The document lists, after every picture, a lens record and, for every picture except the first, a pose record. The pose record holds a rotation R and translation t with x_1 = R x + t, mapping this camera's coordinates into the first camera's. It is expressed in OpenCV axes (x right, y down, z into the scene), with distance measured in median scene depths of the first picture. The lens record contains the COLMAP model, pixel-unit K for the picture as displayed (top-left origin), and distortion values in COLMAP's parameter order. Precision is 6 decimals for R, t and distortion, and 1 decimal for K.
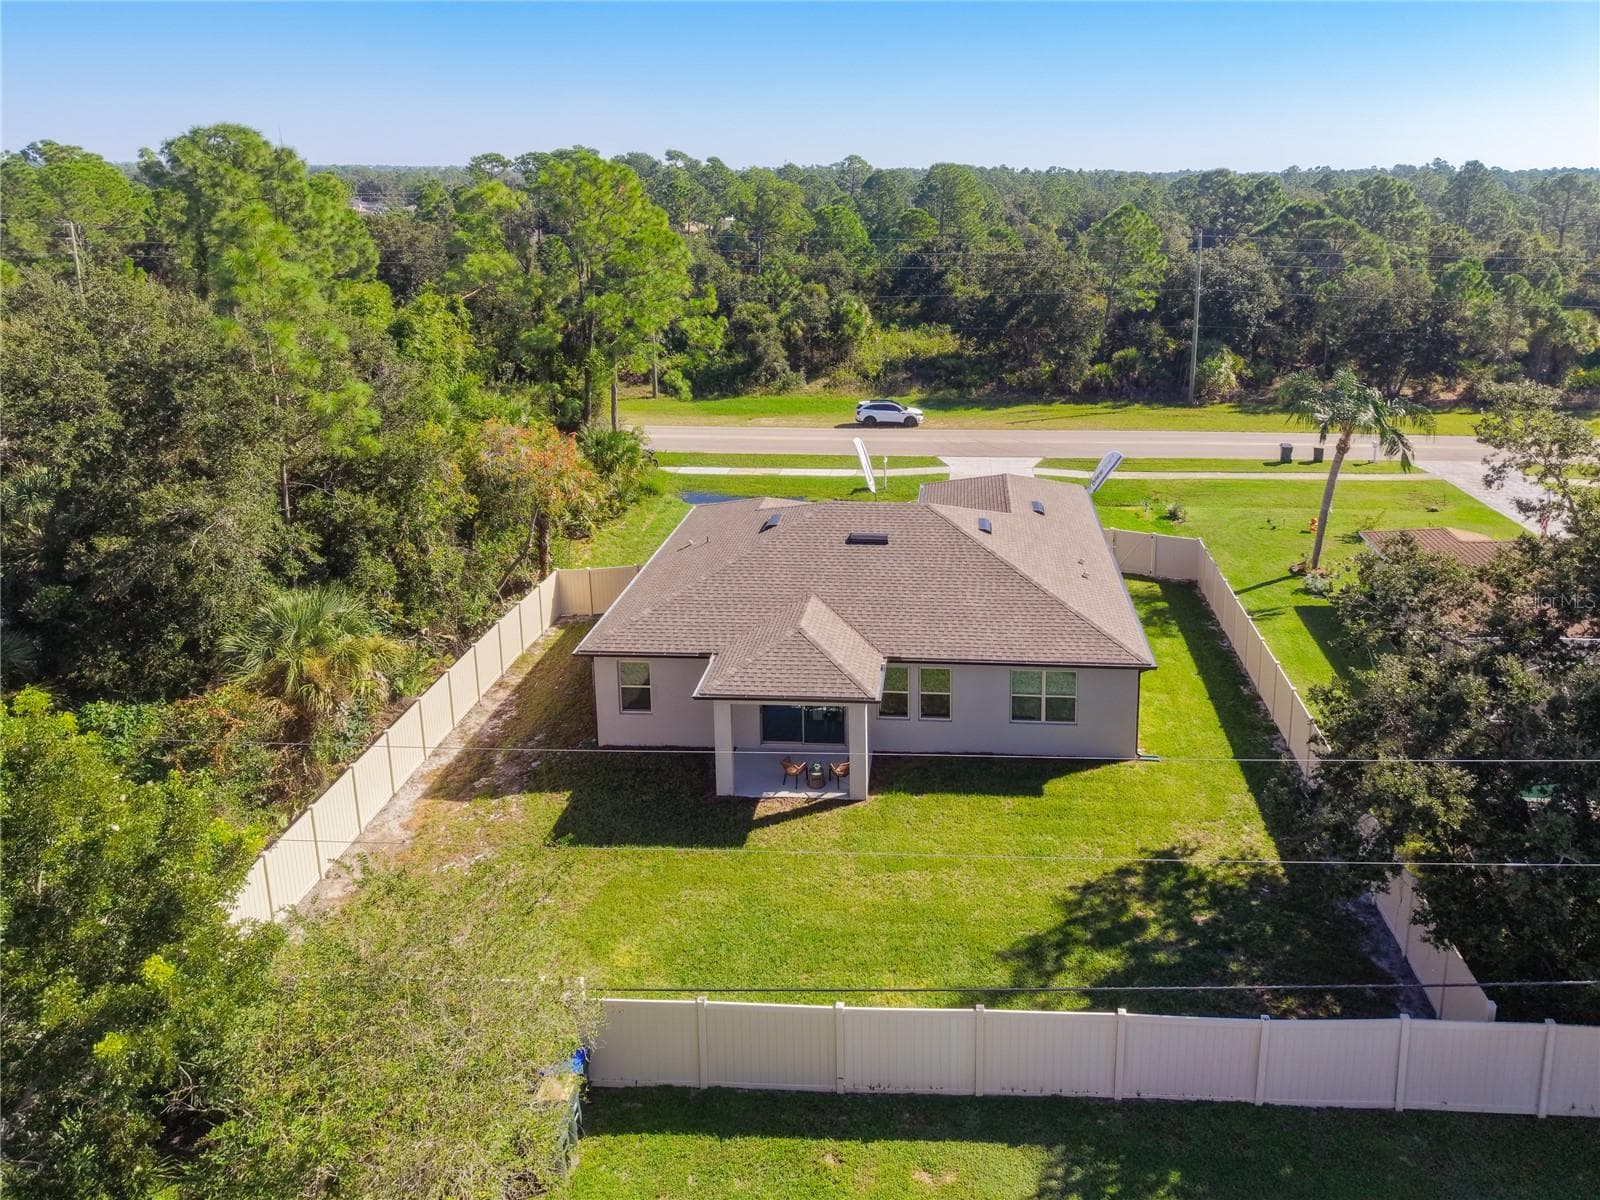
lens RADIAL K [[1172.6, 0, 936.0], [0, 1172.6, 410.7], [0, 0, 1]] dist [-0.000610, -0.004317]
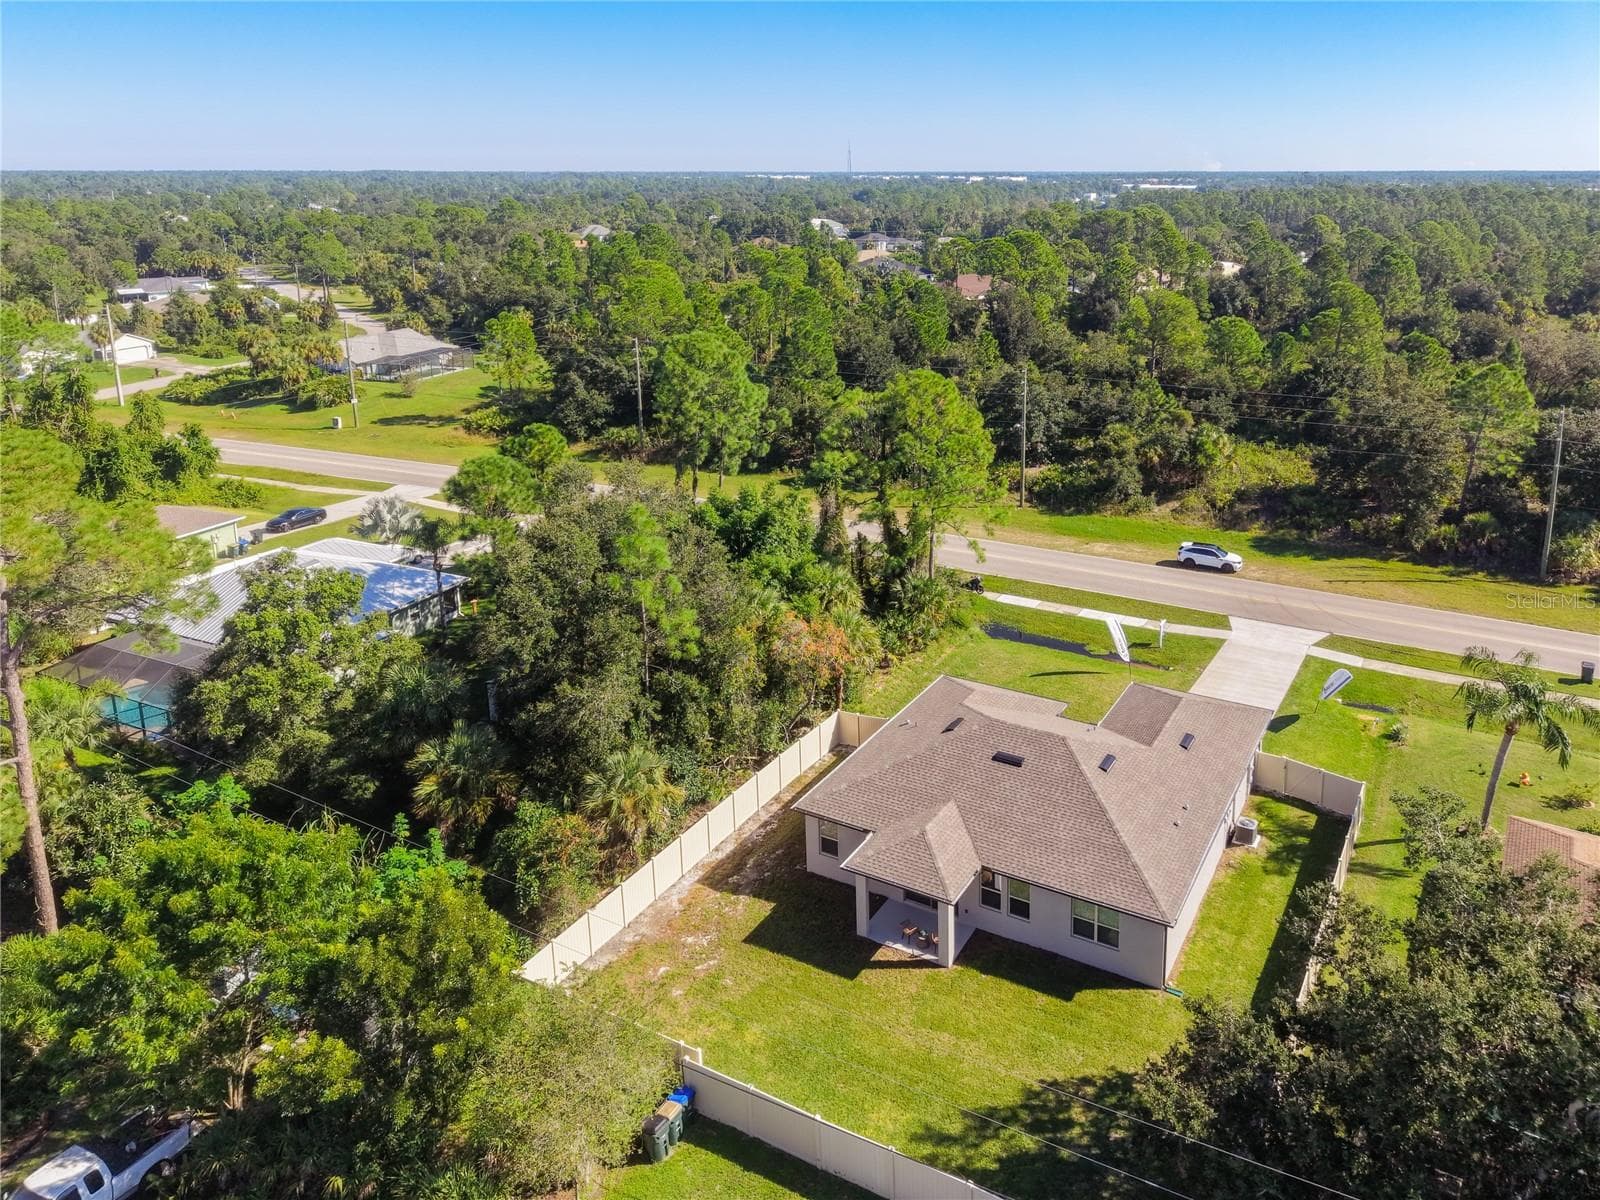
lens RADIAL K [[1160.3, 0, 886.0], [0, 1160.3, 407.4], [0, 0, 1]] dist [0.060471, -0.120225]
pose [[0.892438, 0.079517, -0.444107, 0.418868], [-0.079755, 0.996649, 0.018179, -0.340489], [0.444064, 0.019196, 0.895789, -0.297721]]
